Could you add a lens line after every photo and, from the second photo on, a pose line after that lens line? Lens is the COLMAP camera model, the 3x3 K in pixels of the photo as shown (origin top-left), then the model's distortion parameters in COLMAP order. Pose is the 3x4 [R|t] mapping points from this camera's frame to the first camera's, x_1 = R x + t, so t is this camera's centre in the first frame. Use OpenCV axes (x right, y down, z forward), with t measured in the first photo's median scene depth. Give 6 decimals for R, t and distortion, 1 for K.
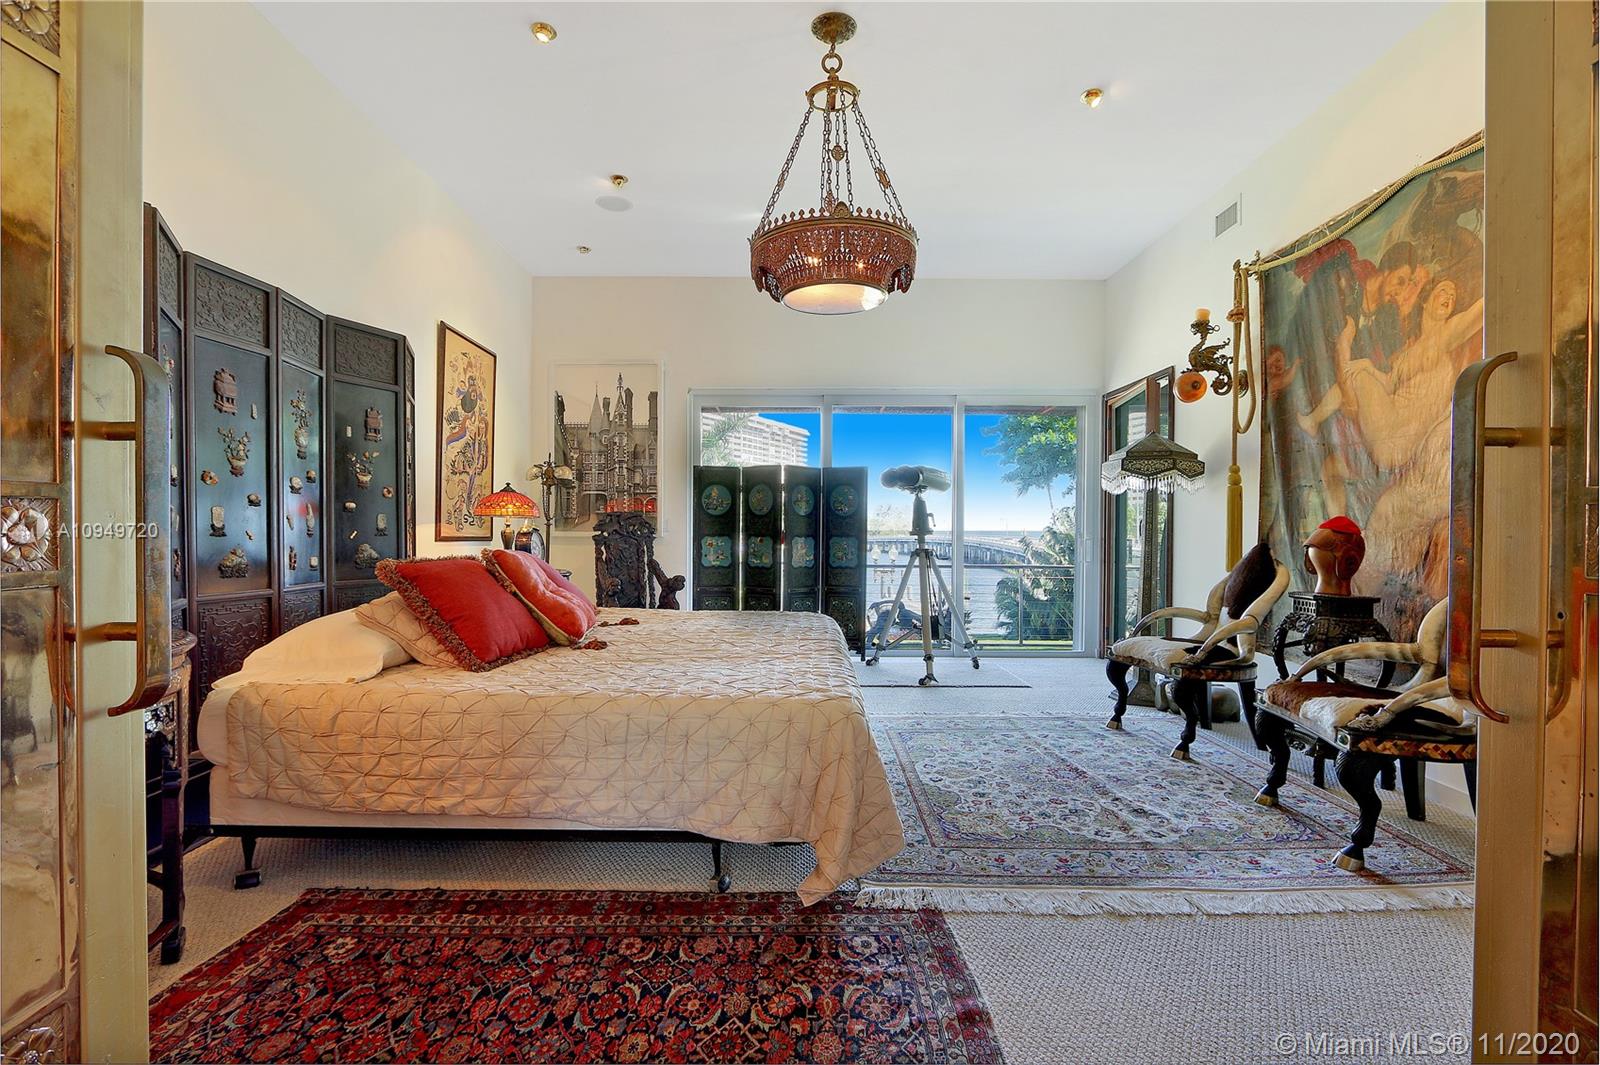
lens RADIAL K [[772.3, 0, 796.2], [0, 772.3, 534.2], [0, 0, 1]] dist [-0.019249, 0.000101]
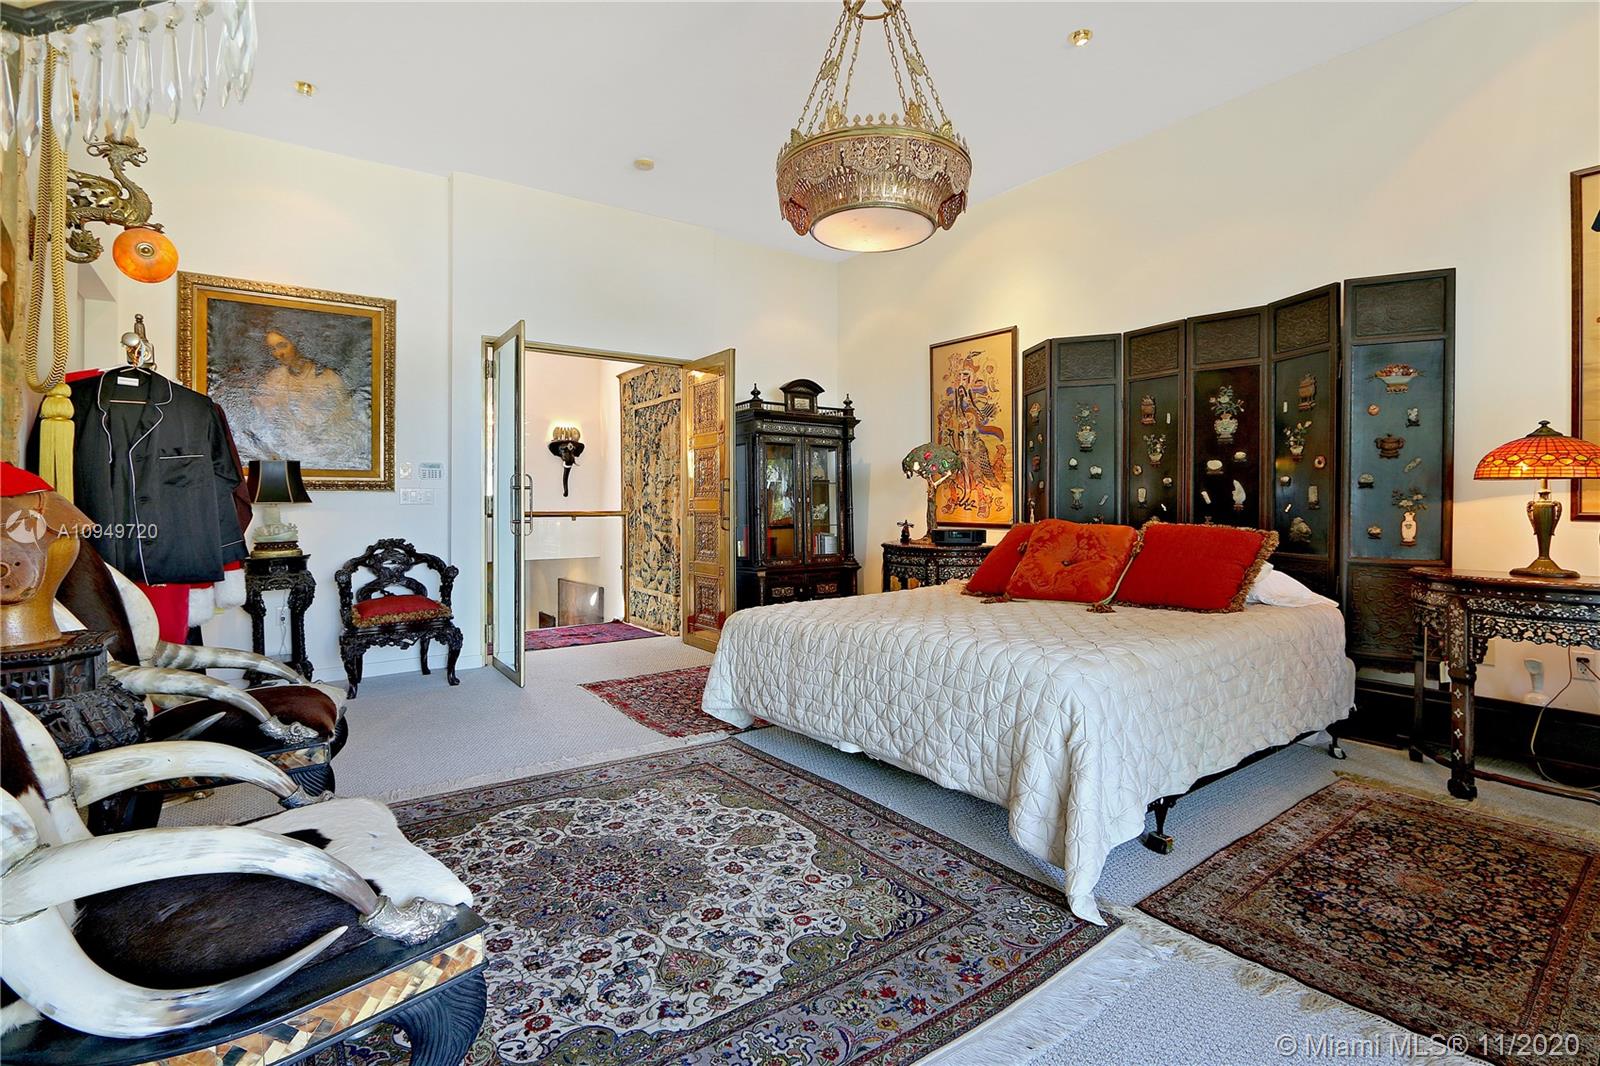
lens RADIAL K [[772.3, 0, 801.7], [0, 772.3, 521.3], [0, 0, 1]] dist [-0.019249, 0.000101]
pose [[-0.819861, 0.009717, -0.572480, 0.633682], [-0.002743, 0.999778, 0.020899, -0.002168], [0.572556, 0.018705, -0.819652, 1.755799]]
